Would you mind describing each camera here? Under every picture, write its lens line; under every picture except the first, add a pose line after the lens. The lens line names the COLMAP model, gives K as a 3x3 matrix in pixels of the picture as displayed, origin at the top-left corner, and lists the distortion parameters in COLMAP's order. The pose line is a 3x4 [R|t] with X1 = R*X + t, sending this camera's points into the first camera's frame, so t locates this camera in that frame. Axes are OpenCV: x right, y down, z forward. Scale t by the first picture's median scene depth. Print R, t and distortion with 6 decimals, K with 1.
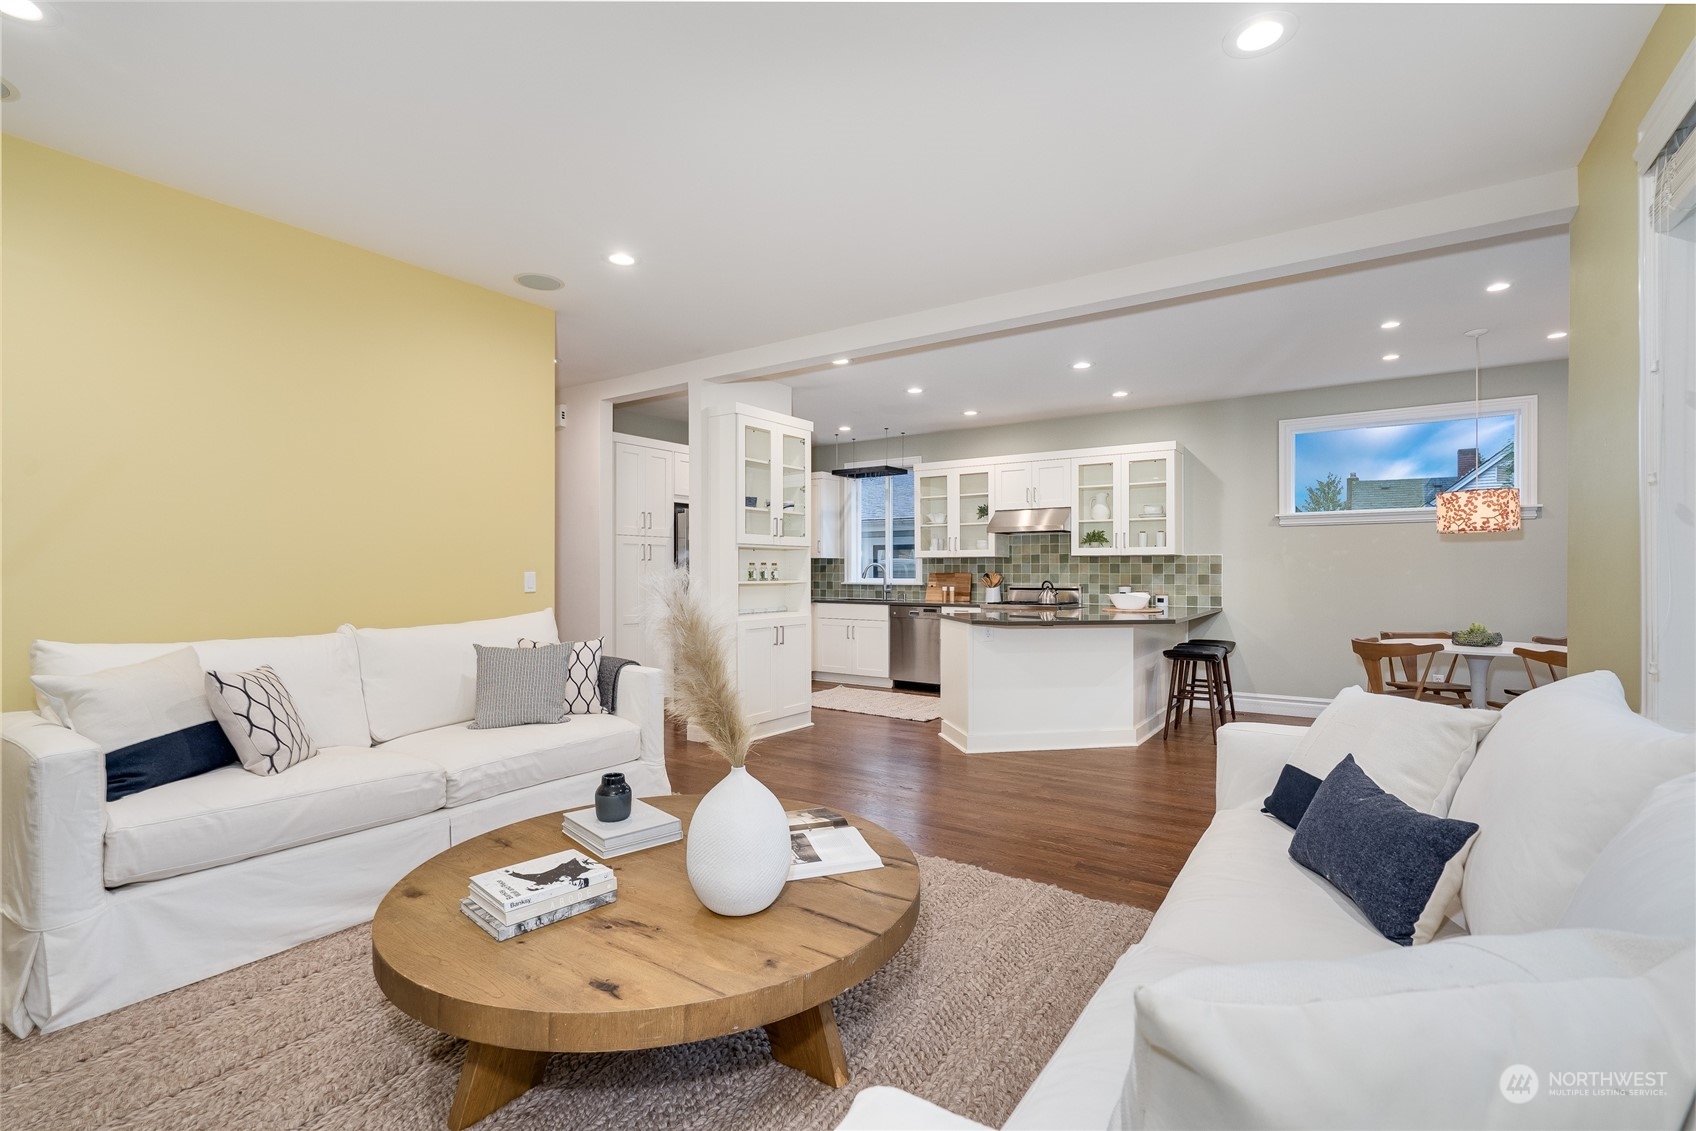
lens RADIAL K [[716.9, 0, 896.2], [0, 716.9, 570.2], [0, 0, 1]] dist [-0.000475, 0.000008]
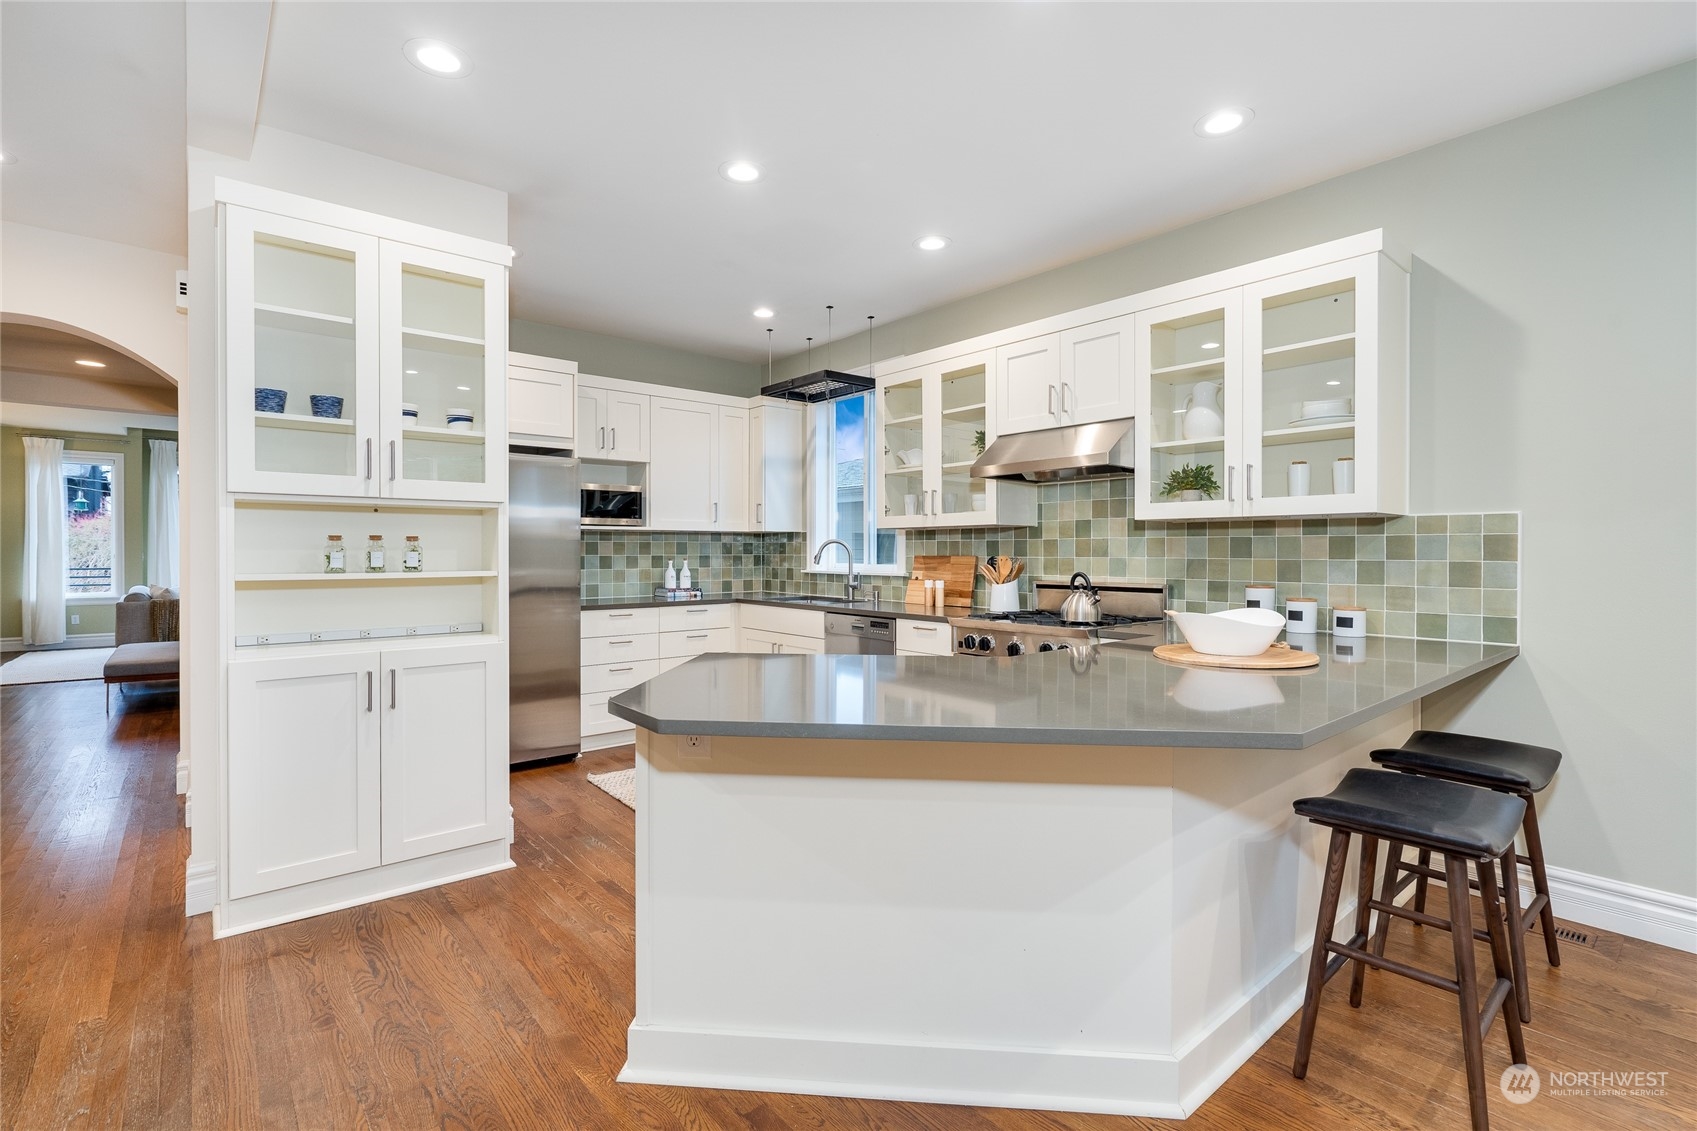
lens RADIAL K [[859.5, 0, 784.0], [0, 859.5, 554.5], [0, 0, 1]] dist [-0.001712, -0.000244]
pose [[0.959021, 0.001642, -0.283330, 0.175476], [-0.000270, 0.999988, 0.004881, -0.000280], [0.283334, -0.004605, 0.959010, 0.378278]]
